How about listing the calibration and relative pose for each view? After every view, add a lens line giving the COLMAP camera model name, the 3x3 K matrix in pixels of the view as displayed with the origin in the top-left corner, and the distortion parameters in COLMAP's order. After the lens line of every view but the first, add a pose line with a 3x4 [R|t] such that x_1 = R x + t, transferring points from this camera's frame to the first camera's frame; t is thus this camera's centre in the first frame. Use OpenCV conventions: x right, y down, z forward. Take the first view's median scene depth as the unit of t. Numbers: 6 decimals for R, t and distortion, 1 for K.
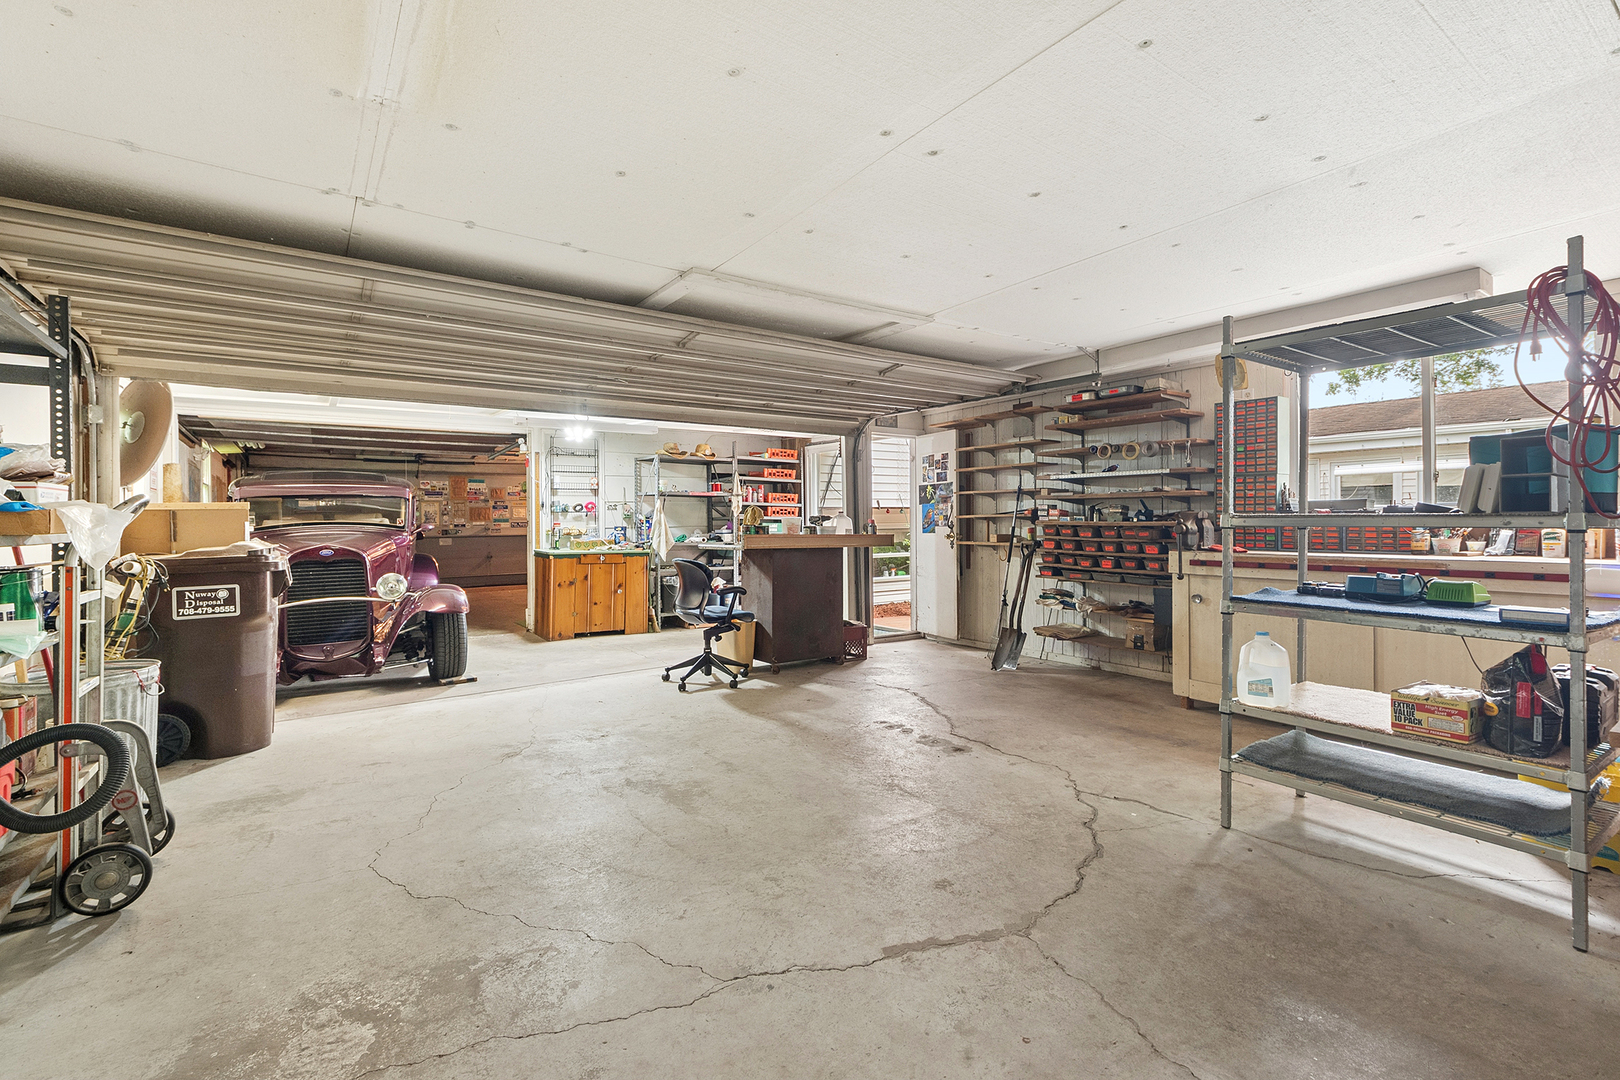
lens RADIAL K [[736.6, 0, 804.7], [0, 736.6, 514.9], [0, 0, 1]] dist [0.000742, 0.000177]
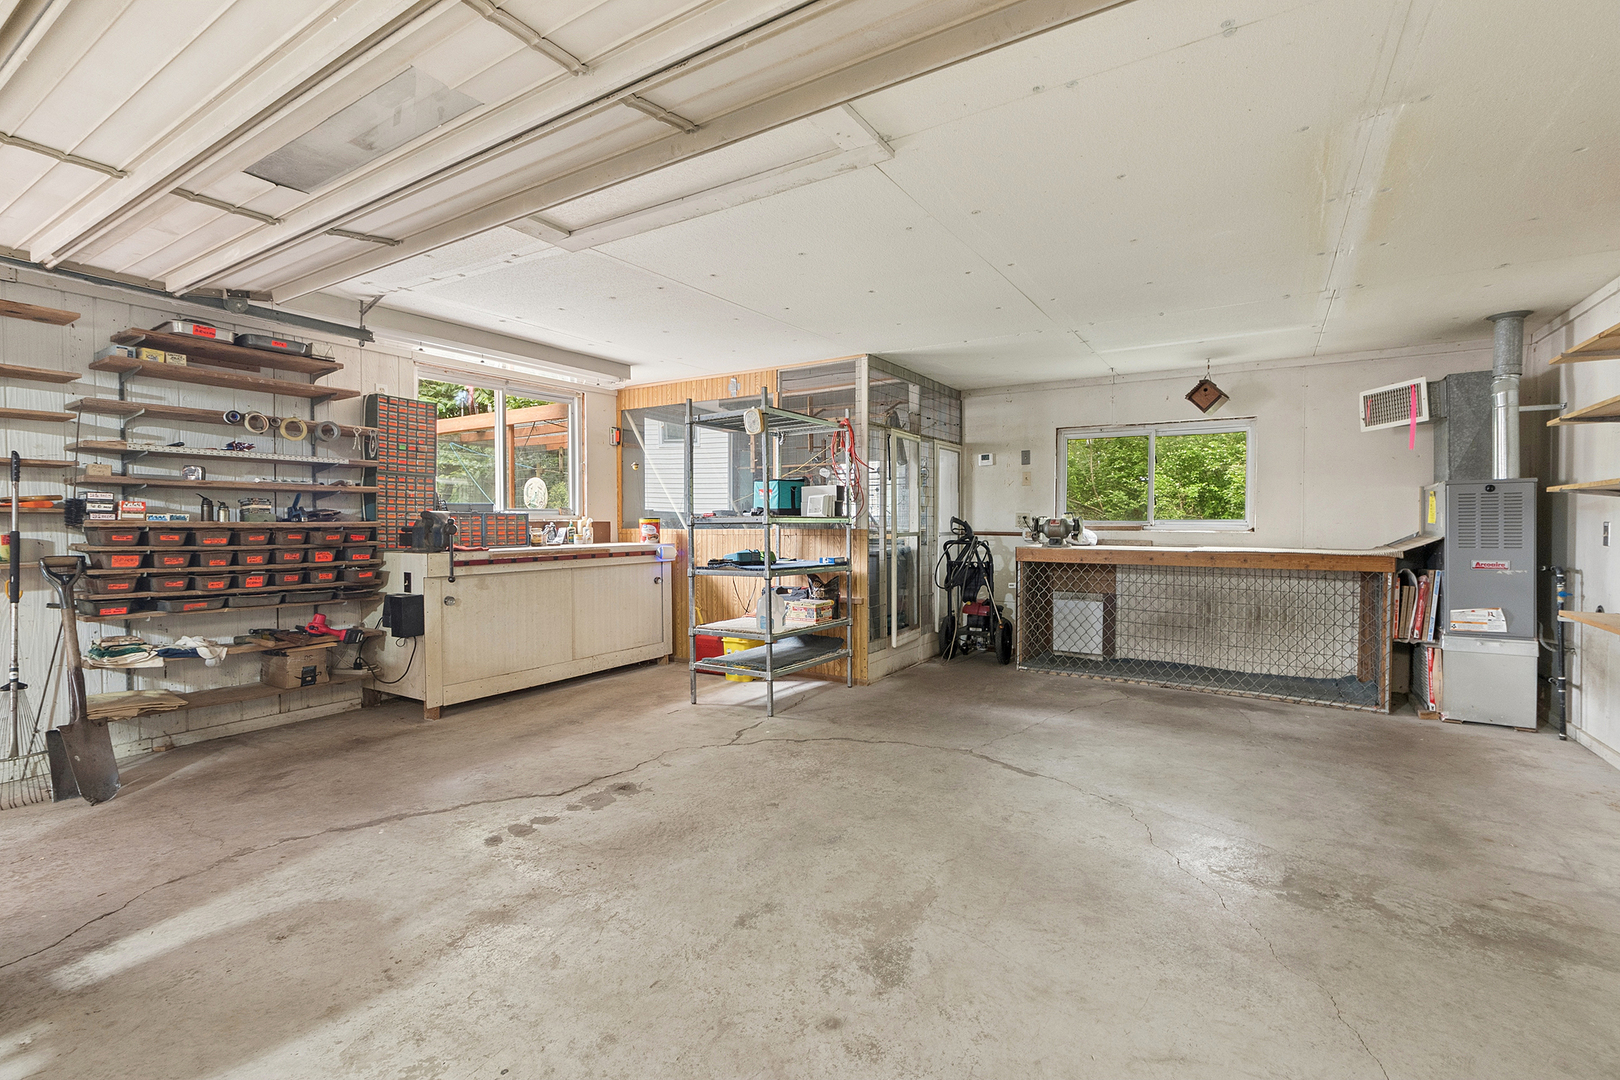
lens RADIAL K [[713.0, 0, 810.0], [0, 713.0, 540.0], [0, 0, 1]] dist [0.000073, -0.000017]
pose [[-0.391738, -0.019728, 0.919865, -0.692213], [-0.003941, 0.999797, 0.019765, 0.017332], [-0.920068, 0.004118, -0.391736, 1.244392]]
